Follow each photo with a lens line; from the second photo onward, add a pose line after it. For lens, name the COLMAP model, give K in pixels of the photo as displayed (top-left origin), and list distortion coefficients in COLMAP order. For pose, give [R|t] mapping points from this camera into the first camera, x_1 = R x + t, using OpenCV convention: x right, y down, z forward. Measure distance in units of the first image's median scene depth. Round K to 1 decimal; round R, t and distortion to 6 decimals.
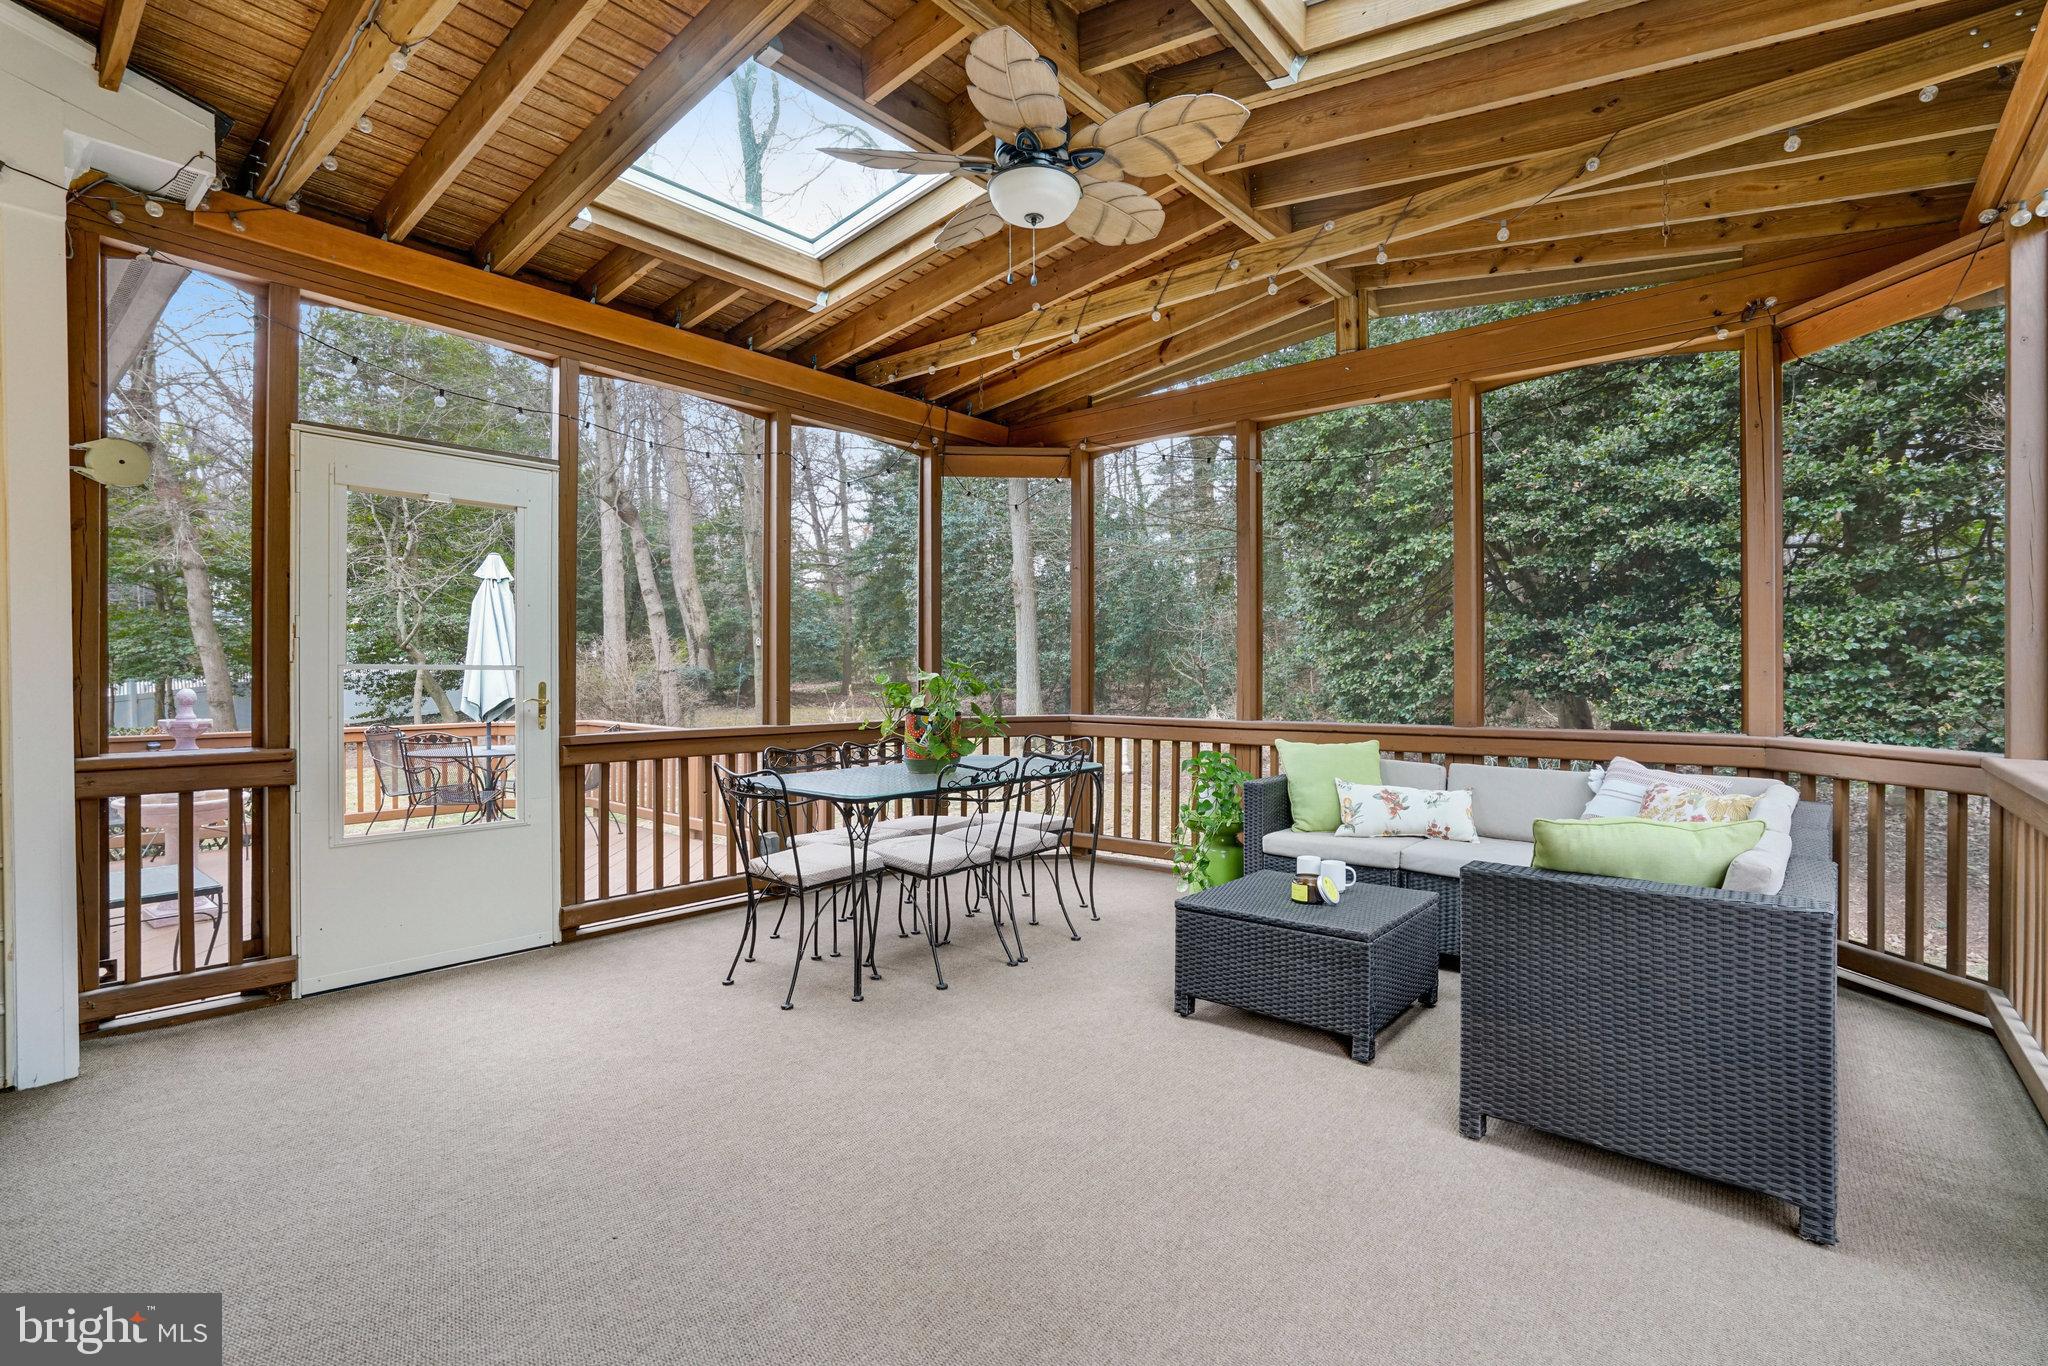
lens RADIAL K [[963.3, 0, 1021.6], [0, 963.3, 676.9], [0, 0, 1]] dist [-0.001974, 0.000423]
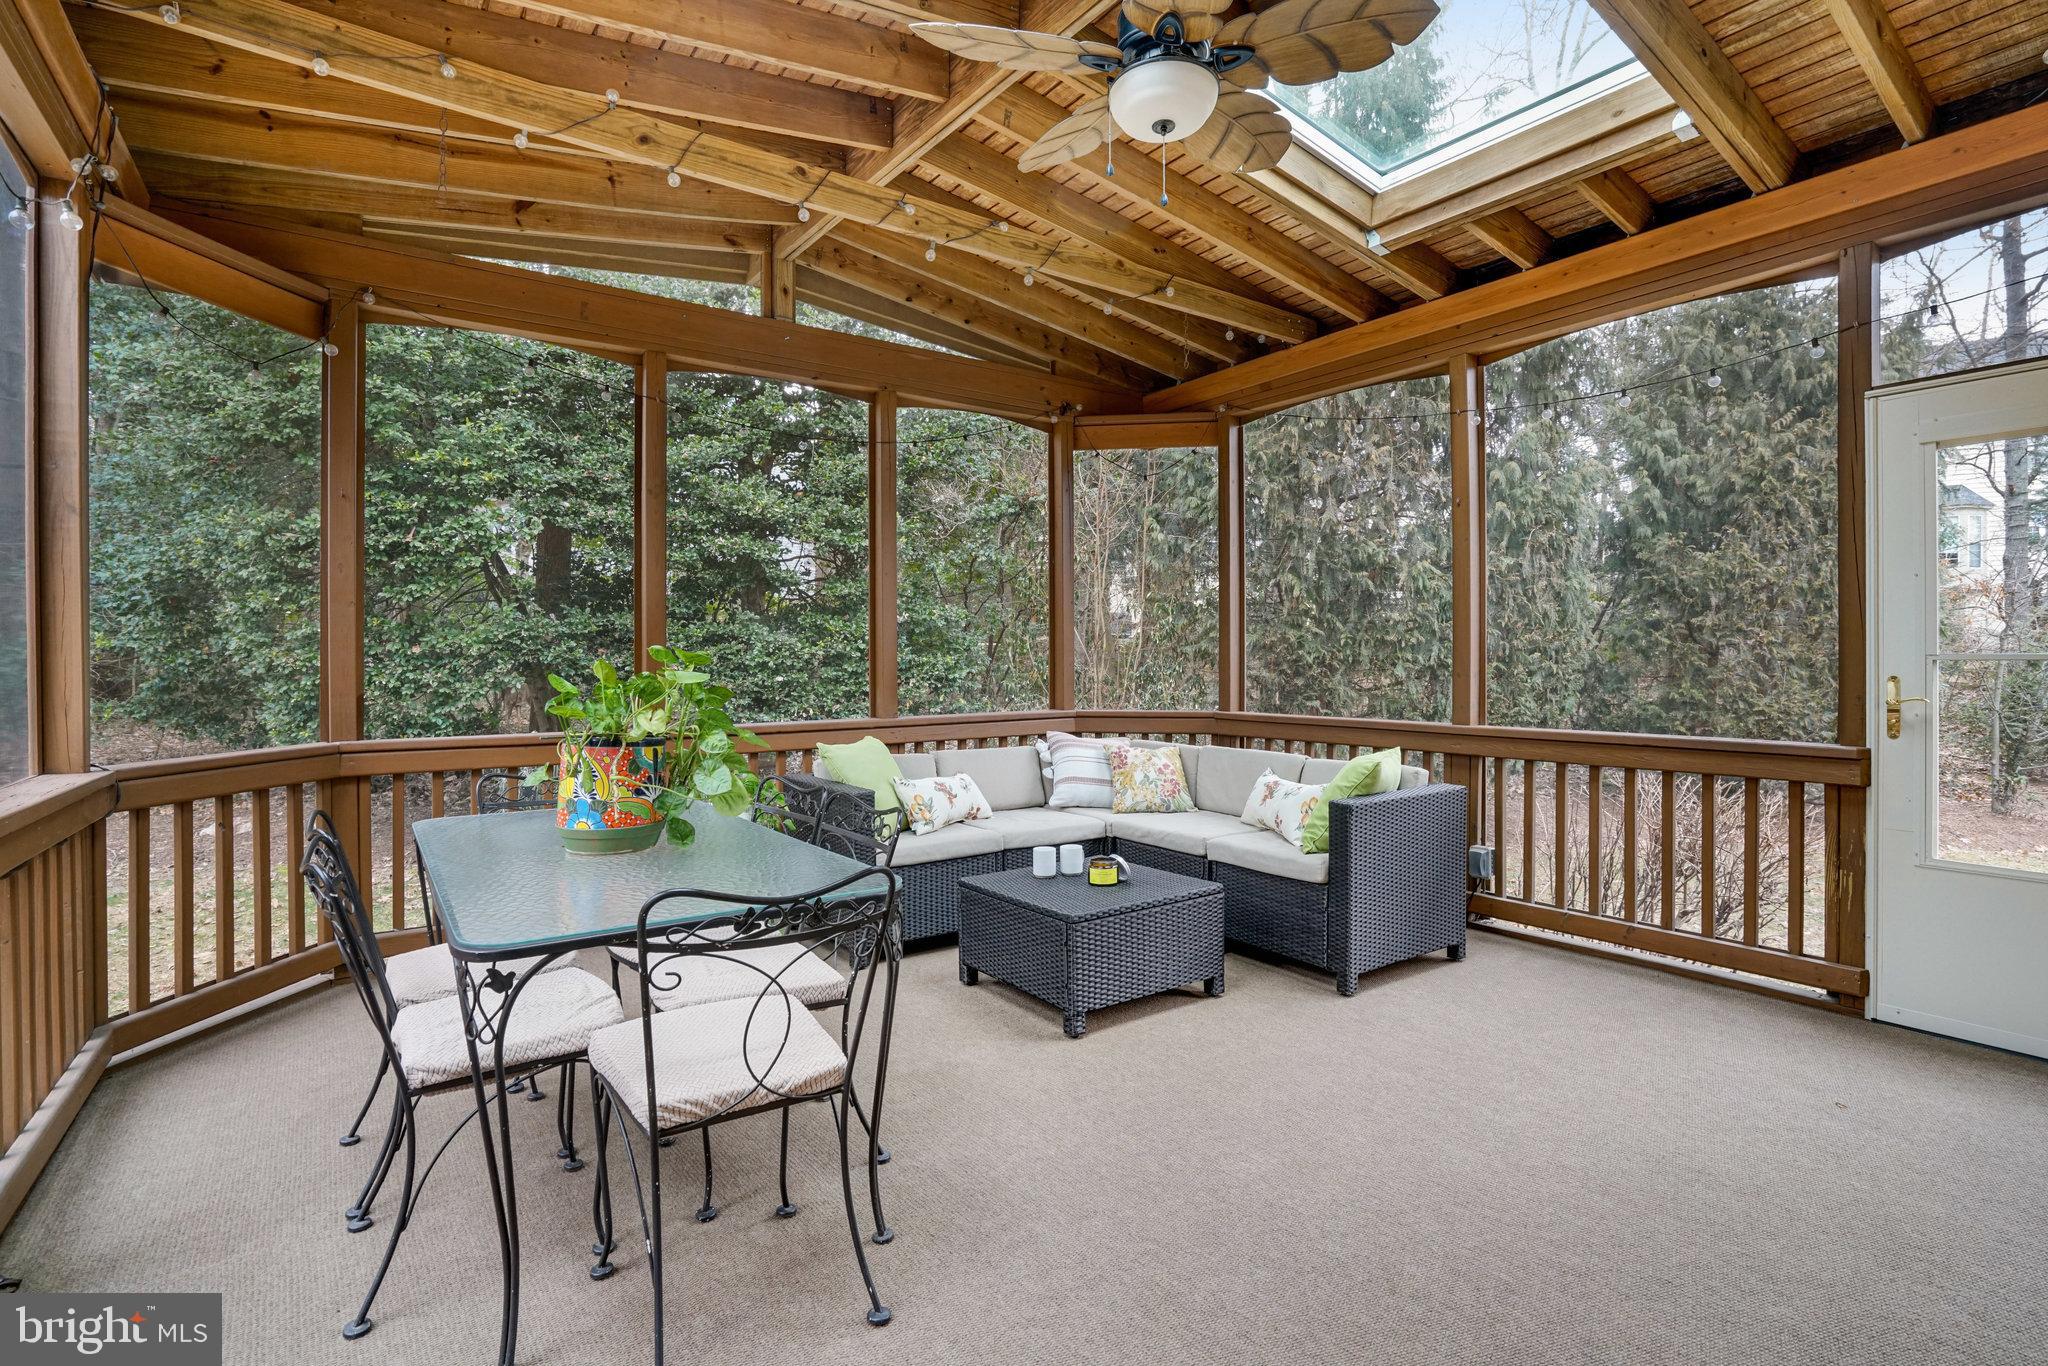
lens RADIAL K [[963.3, 0, 1021.6], [0, 963.3, 676.9], [0, 0, 1]] dist [-0.001974, 0.000423]
pose [[0.260346, -0.015541, 0.965390, -0.526561], [0.011796, 0.999847, 0.012915, -0.005602], [-0.965443, 0.008026, 0.260489, 0.574038]]
